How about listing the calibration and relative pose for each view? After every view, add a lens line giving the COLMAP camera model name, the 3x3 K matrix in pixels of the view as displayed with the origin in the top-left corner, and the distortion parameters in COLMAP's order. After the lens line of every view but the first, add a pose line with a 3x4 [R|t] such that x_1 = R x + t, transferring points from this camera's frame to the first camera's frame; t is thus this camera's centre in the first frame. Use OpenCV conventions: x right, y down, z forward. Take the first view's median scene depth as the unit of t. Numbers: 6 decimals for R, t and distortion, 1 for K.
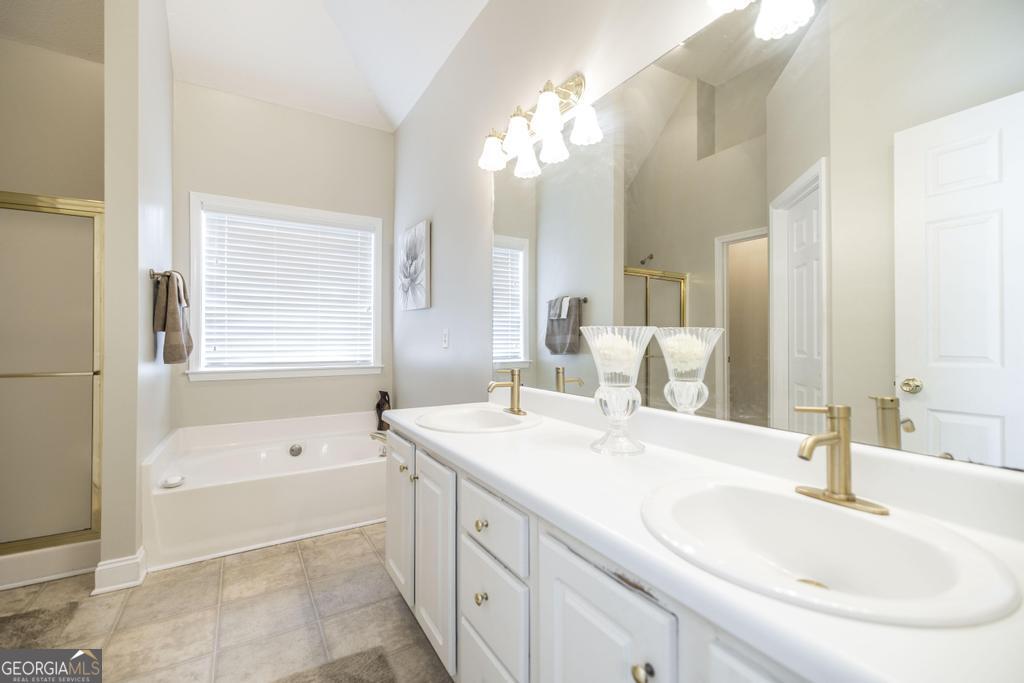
lens RADIAL K [[437.6, 0, 512.0], [0, 437.6, 338.0], [0, 0, 1]] dist [0.000352, 0.000378]
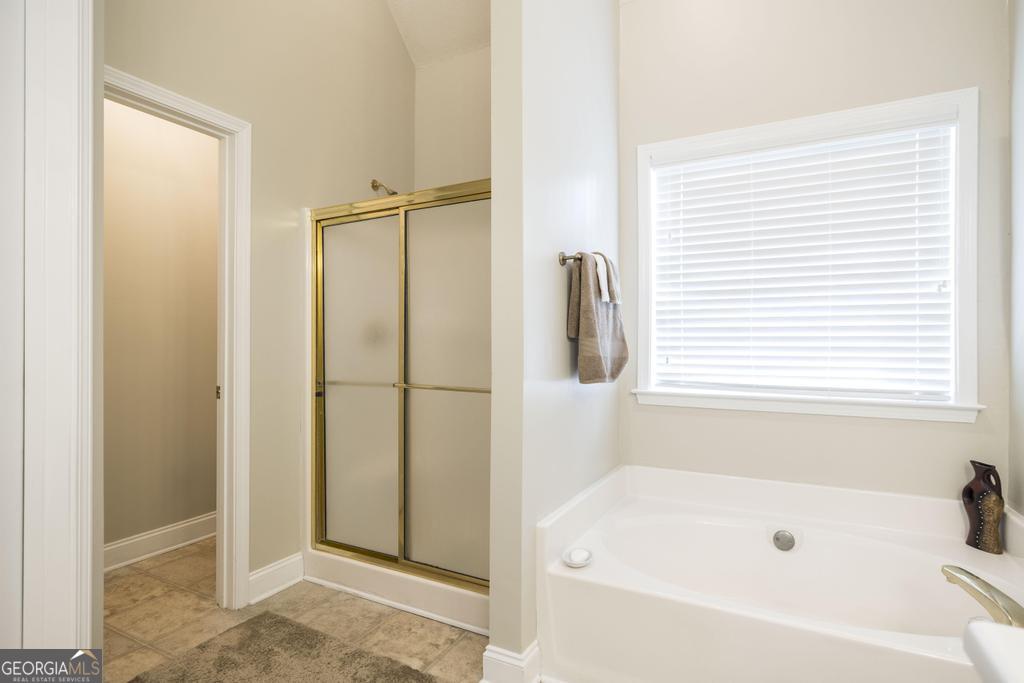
lens RADIAL K [[501.9, 0, 513.1], [0, 501.9, 338.6], [0, 0, 1]] dist [-0.003490, 0.000446]
pose [[0.504583, -0.002739, -0.863359, -0.109271], [0.000587, 0.999996, -0.002830, -0.008272], [0.863363, 0.000921, 0.504583, 0.380096]]
